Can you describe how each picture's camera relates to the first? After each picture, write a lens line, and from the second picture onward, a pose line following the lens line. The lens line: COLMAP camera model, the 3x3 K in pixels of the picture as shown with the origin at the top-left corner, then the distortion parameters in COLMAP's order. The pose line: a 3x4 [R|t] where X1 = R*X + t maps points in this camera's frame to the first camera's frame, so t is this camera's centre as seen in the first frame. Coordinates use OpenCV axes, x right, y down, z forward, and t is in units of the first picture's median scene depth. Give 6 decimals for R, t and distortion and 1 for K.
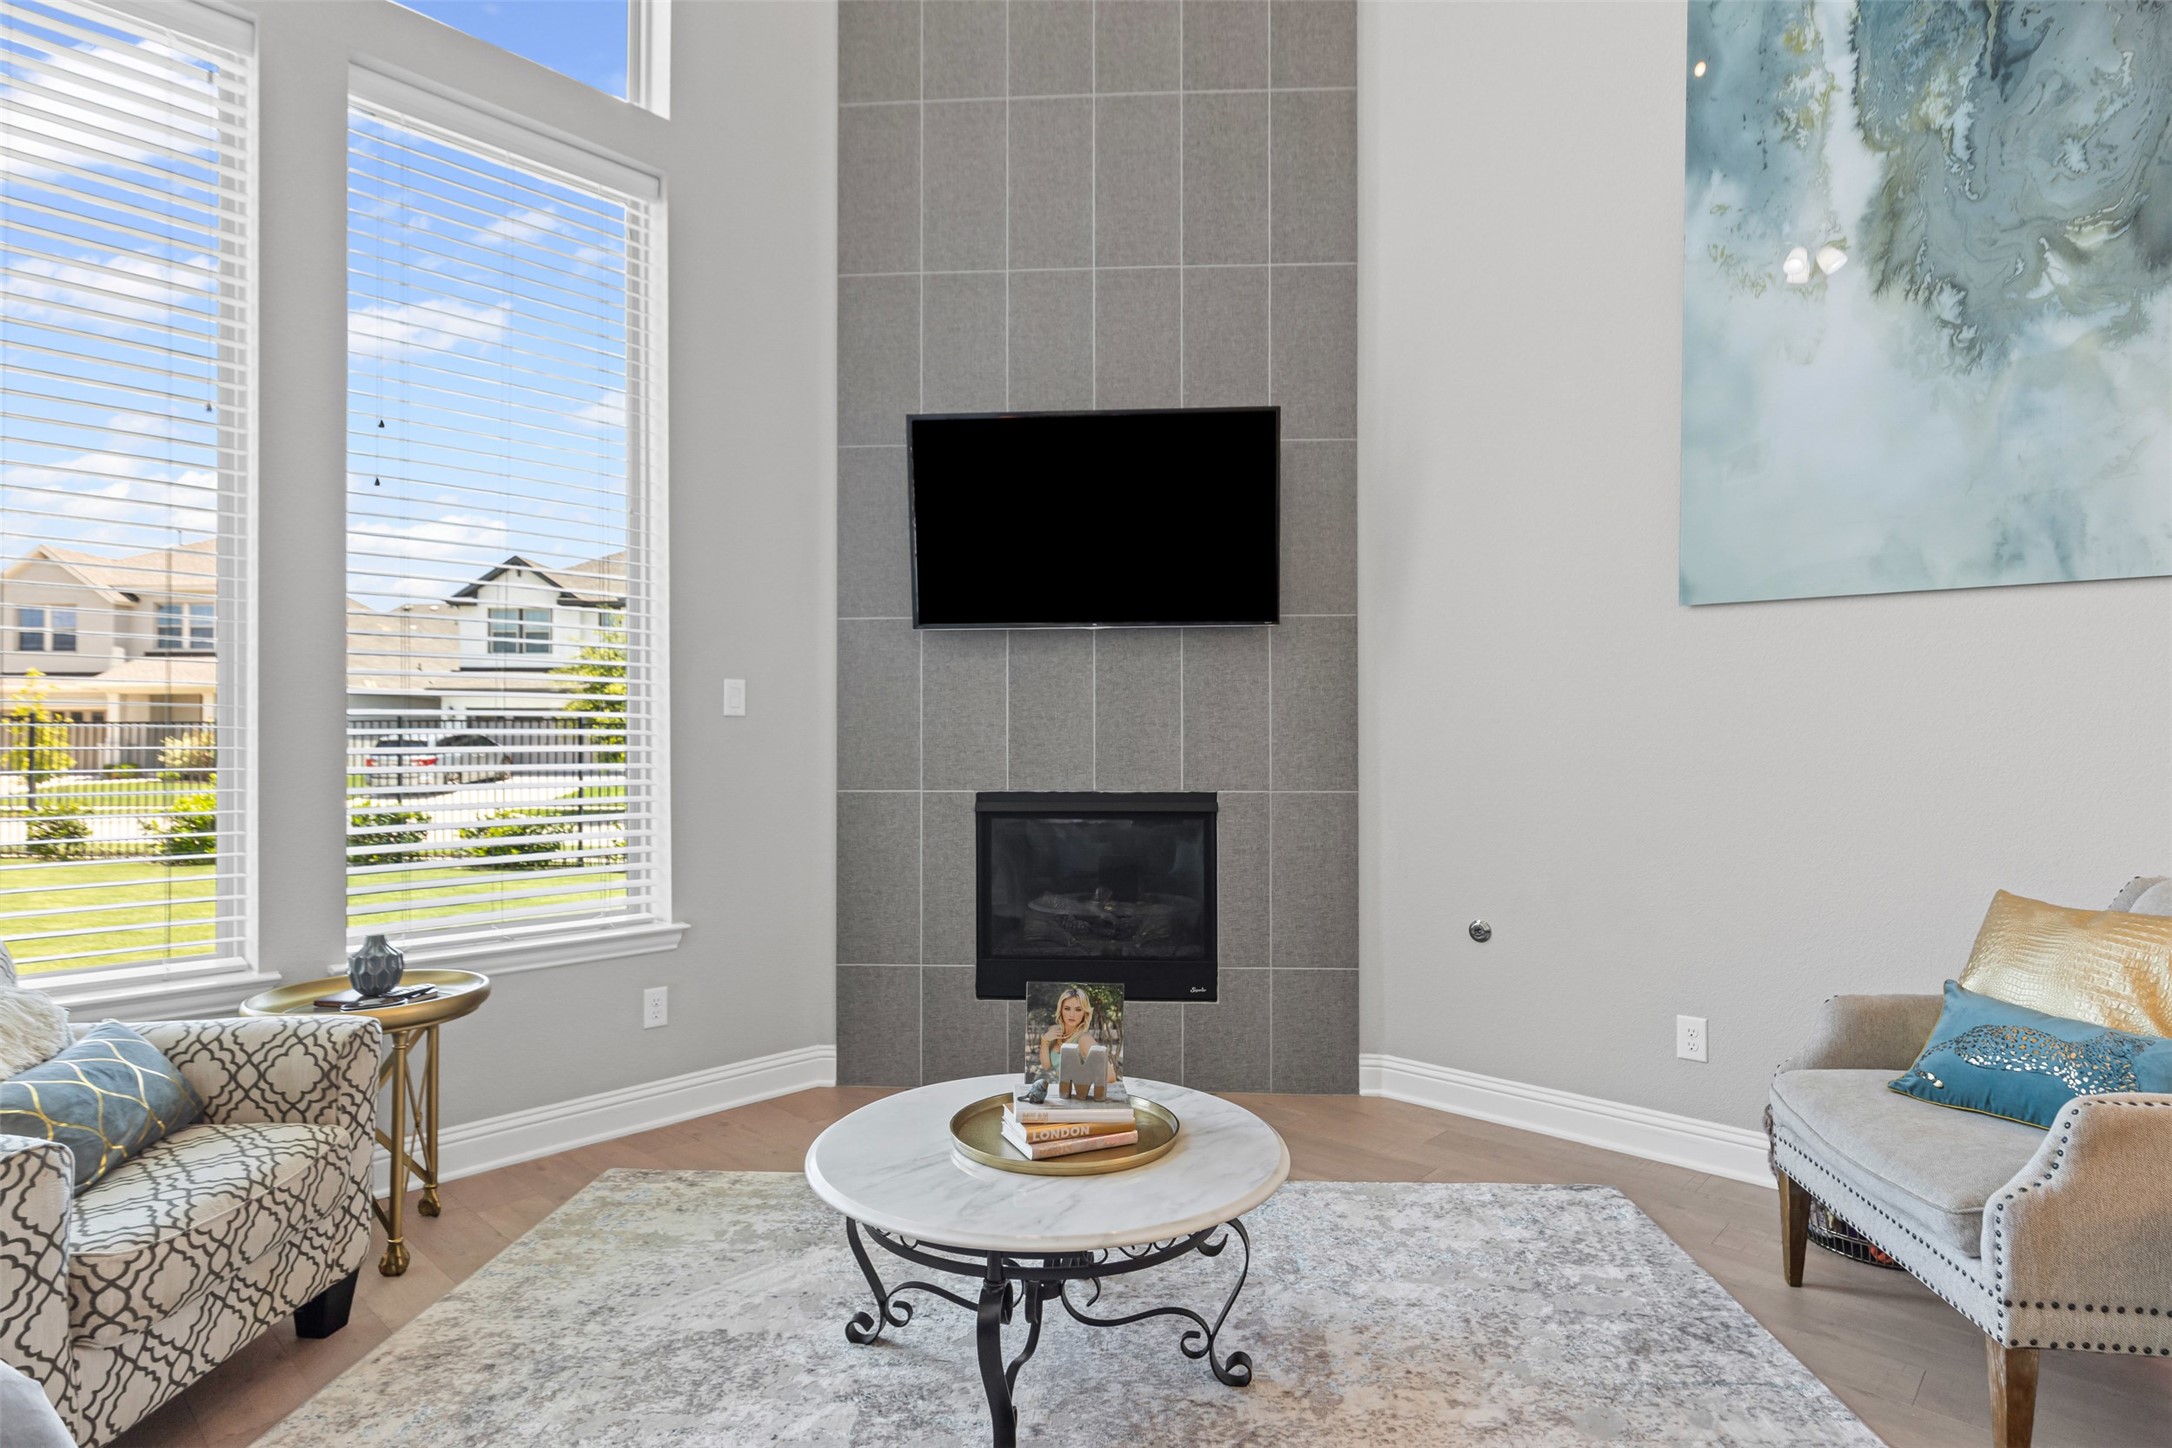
lens RADIAL K [[1142.9, 0, 1095.9], [0, 1142.9, 732.2], [0, 0, 1]] dist [0.000795, 0.000411]
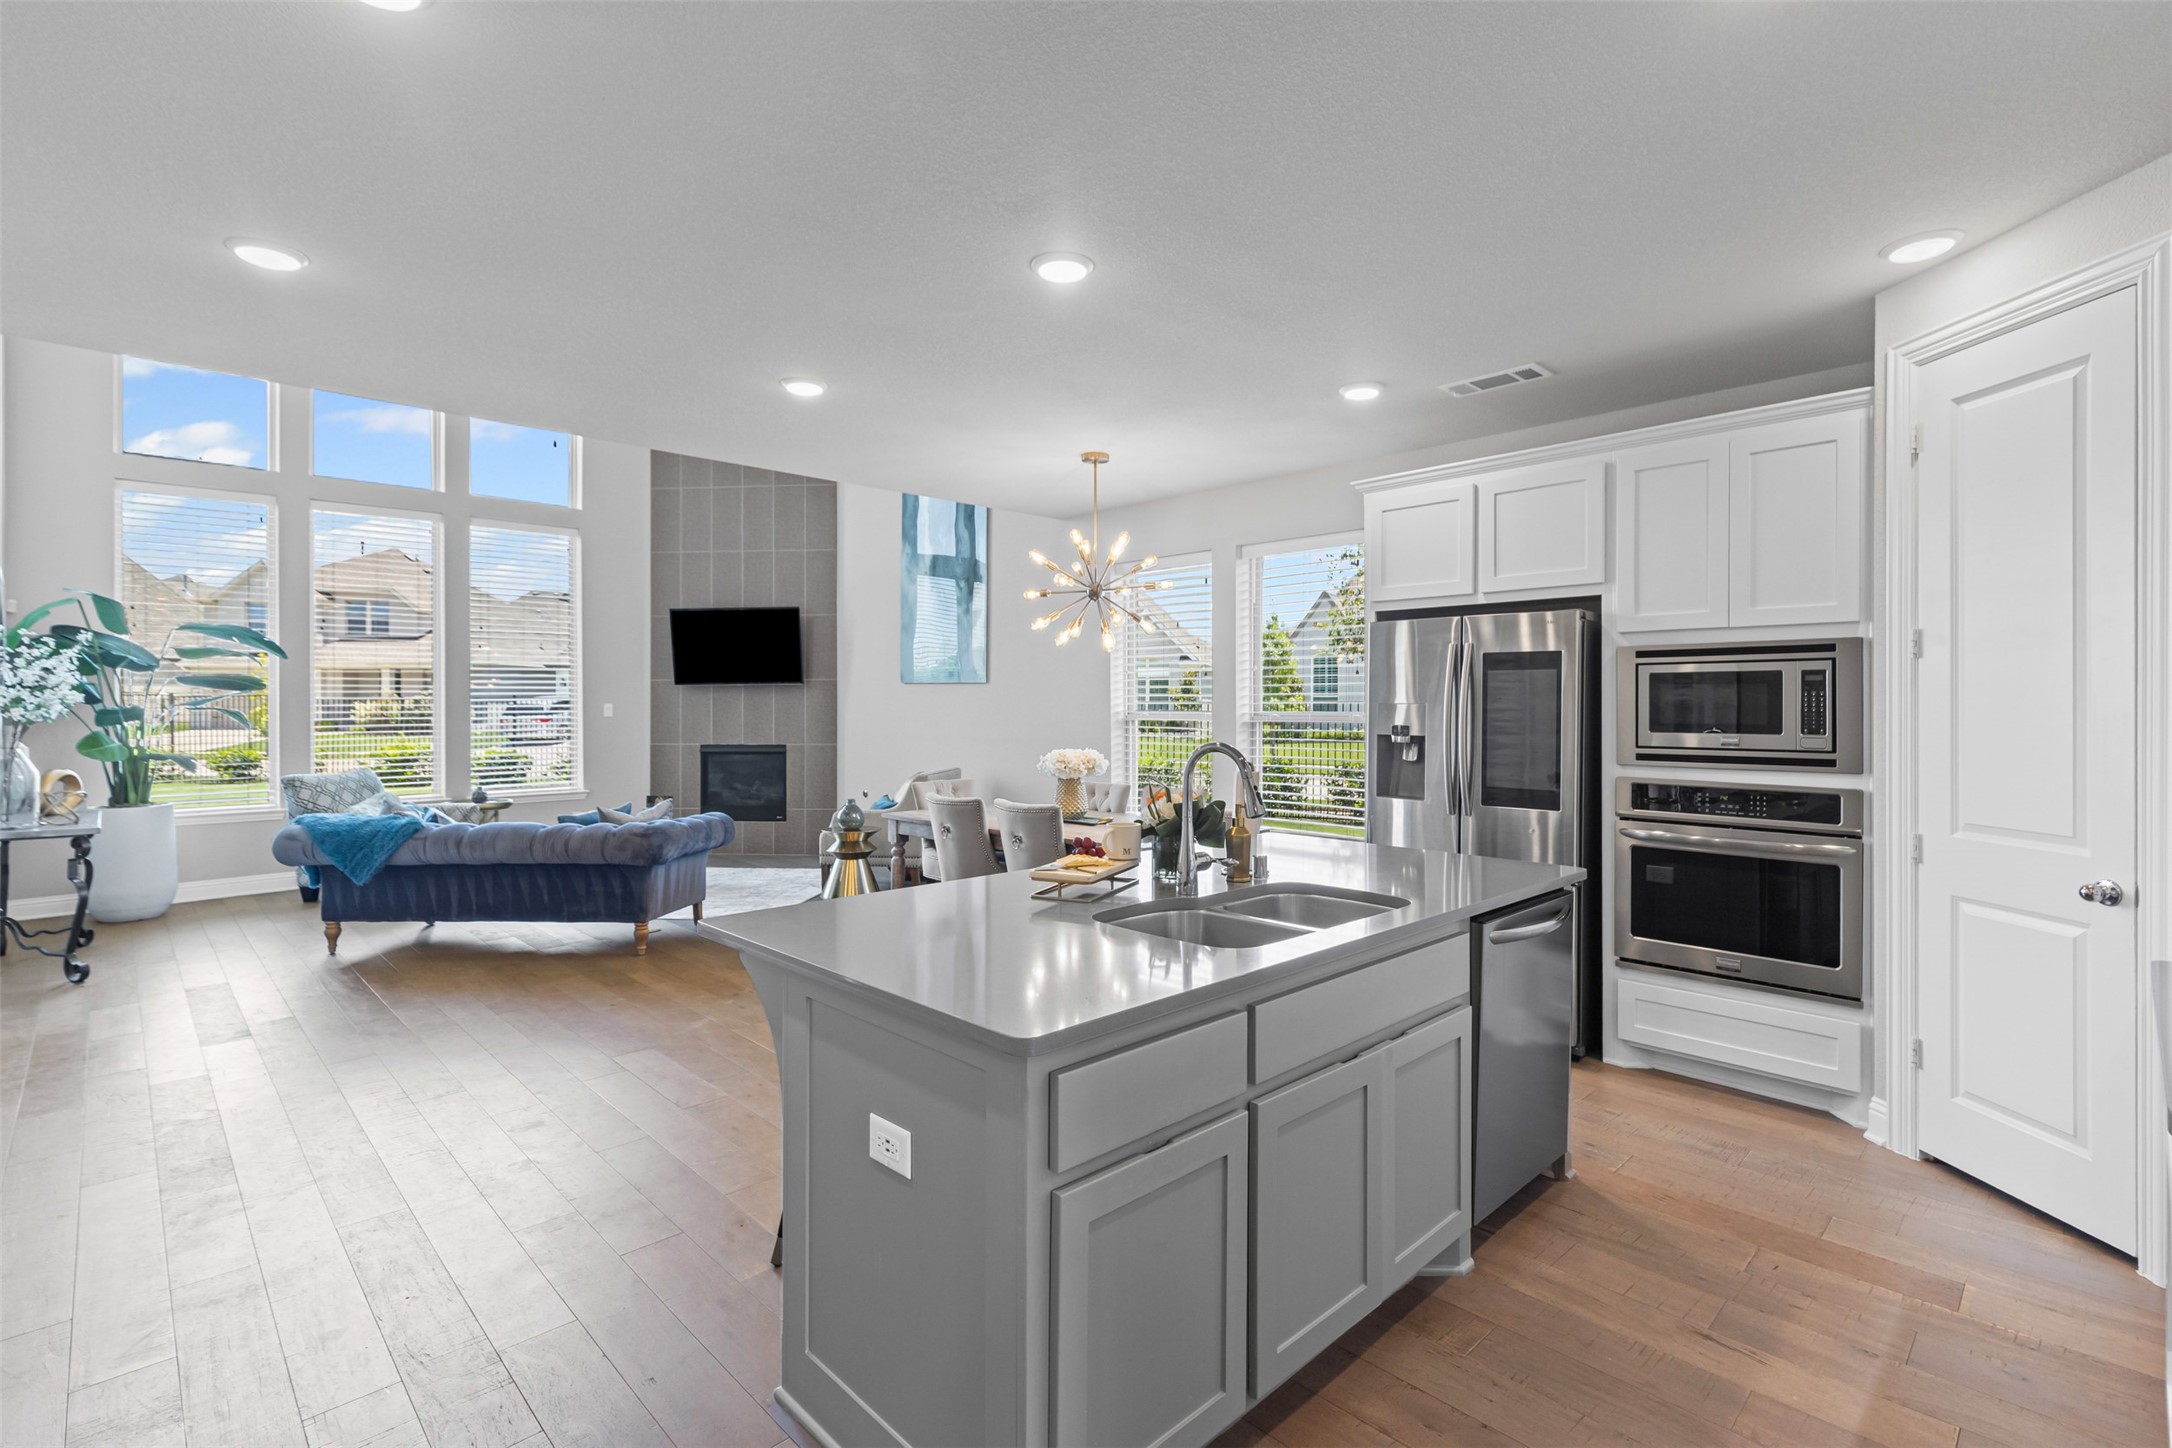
lens RADIAL K [[990.4, 0, 1101.5], [0, 990.4, 700.2], [0, 0, 1]] dist [-0.004032, 0.001274]
pose [[0.999417, -0.004080, -0.033906, 1.158535], [0.004295, 0.999971, 0.006263, -0.080402], [0.033880, -0.006405, 0.999405, -1.643342]]
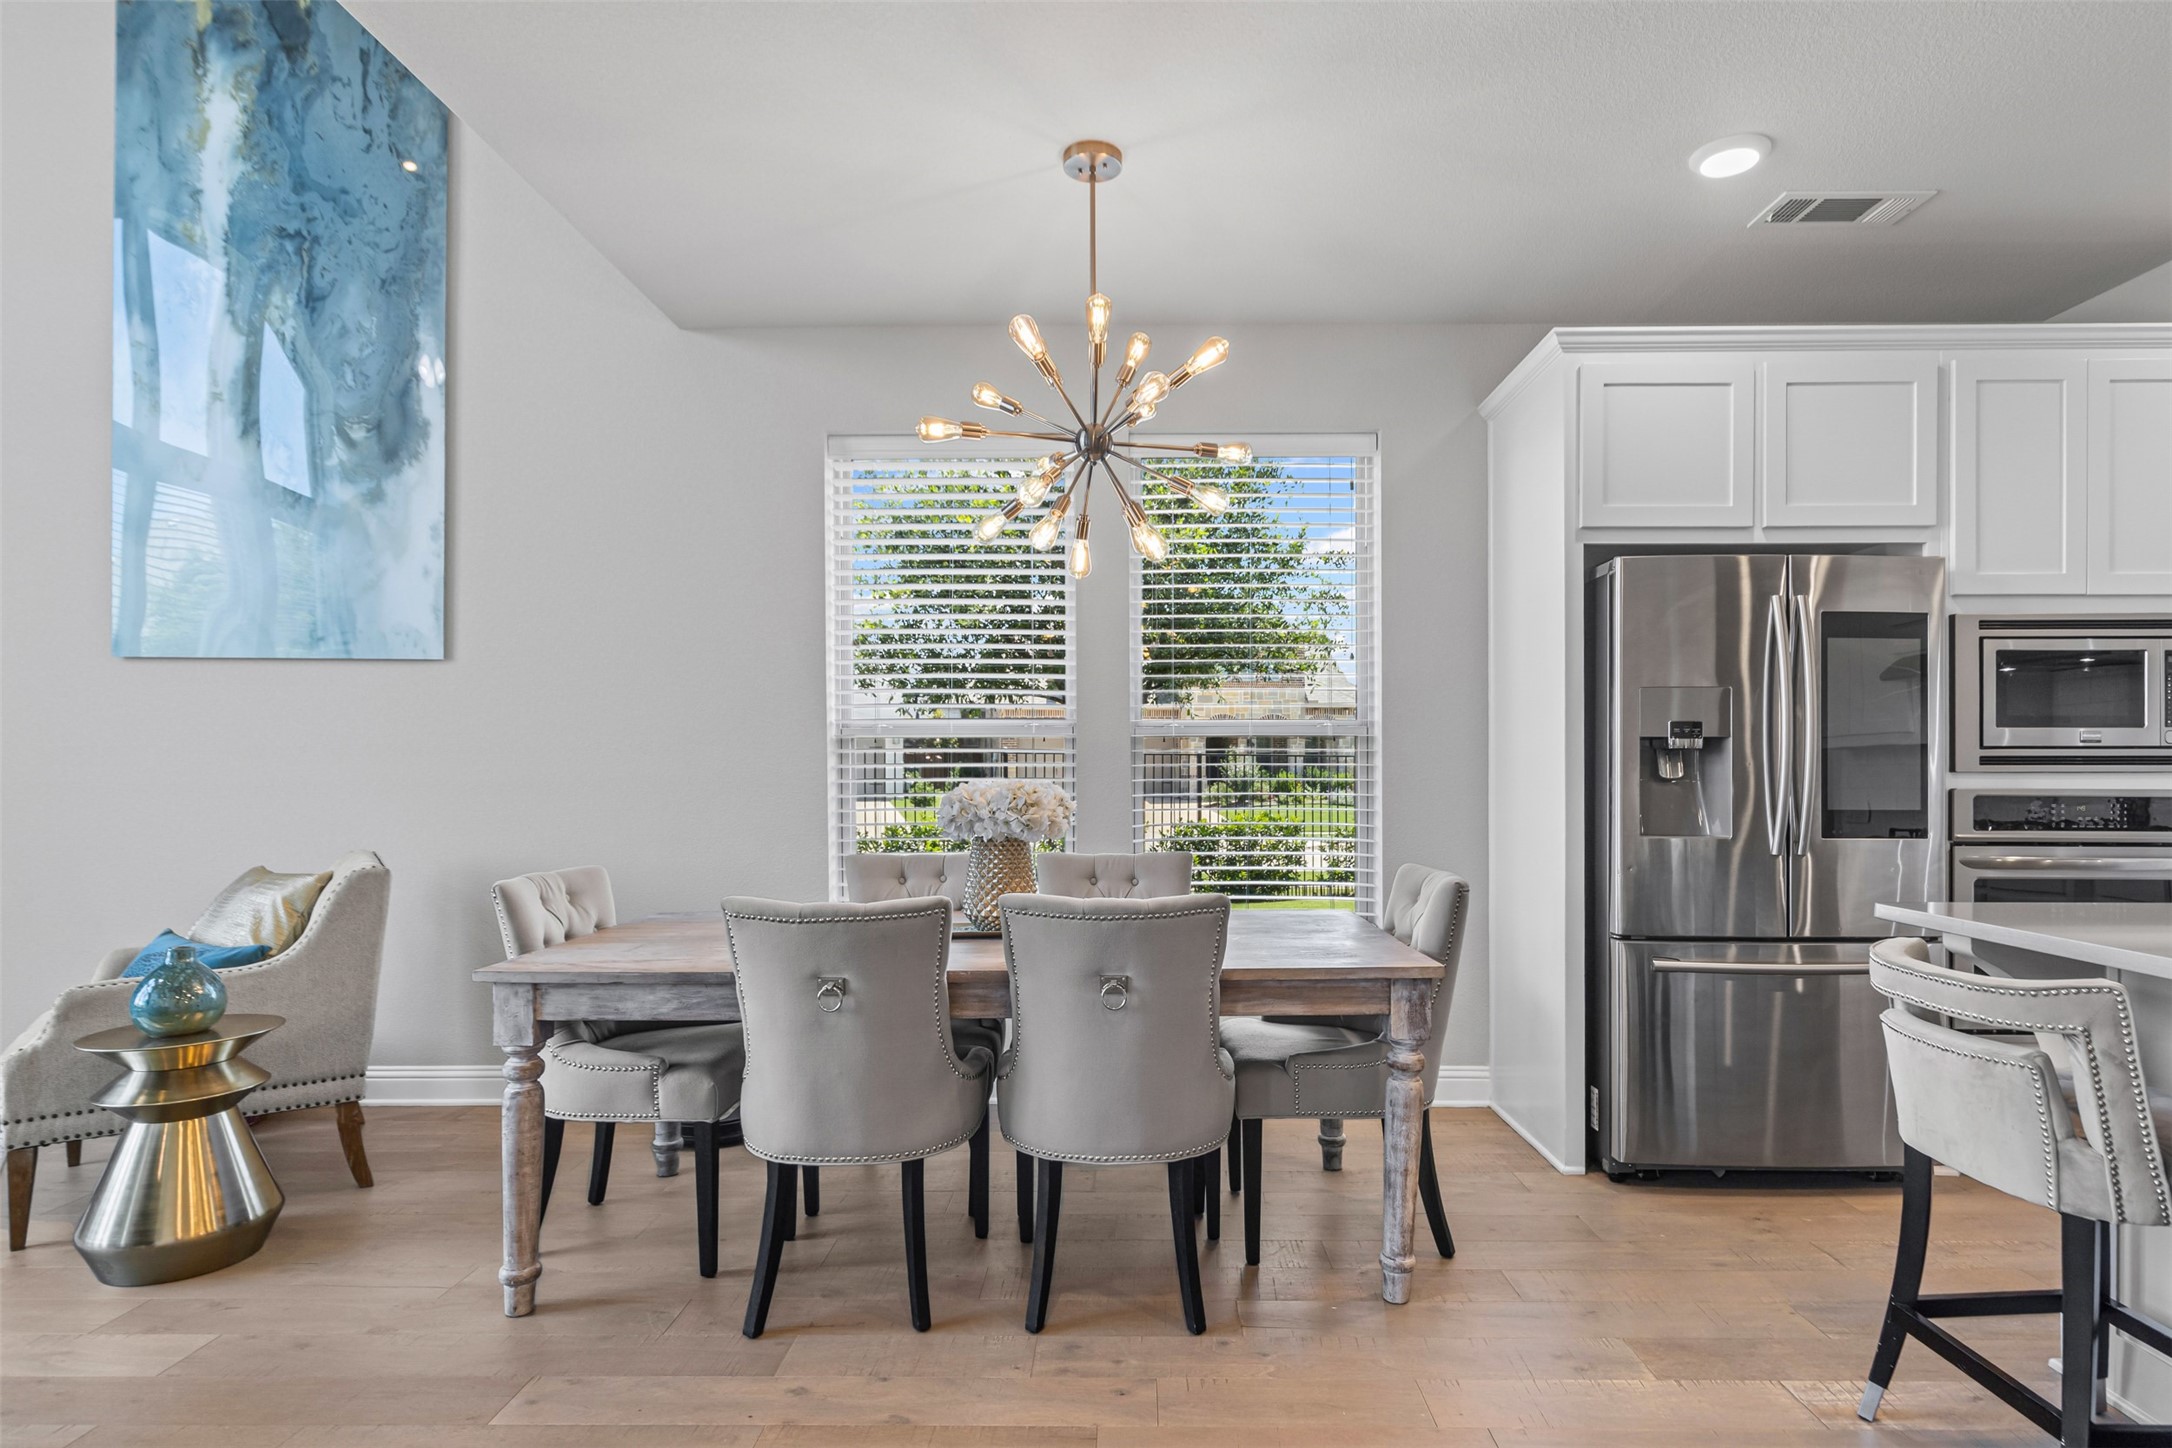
lens RADIAL K [[1142.9, 0, 1112.2], [0, 1142.9, 769.2], [0, 0, 1]] dist [0.000795, 0.000411]
pose [[0.735772, -0.007373, 0.677189, 0.480765], [-0.001897, 0.999914, 0.012947, -0.006376], [-0.677226, -0.010811, 0.735695, -0.666880]]
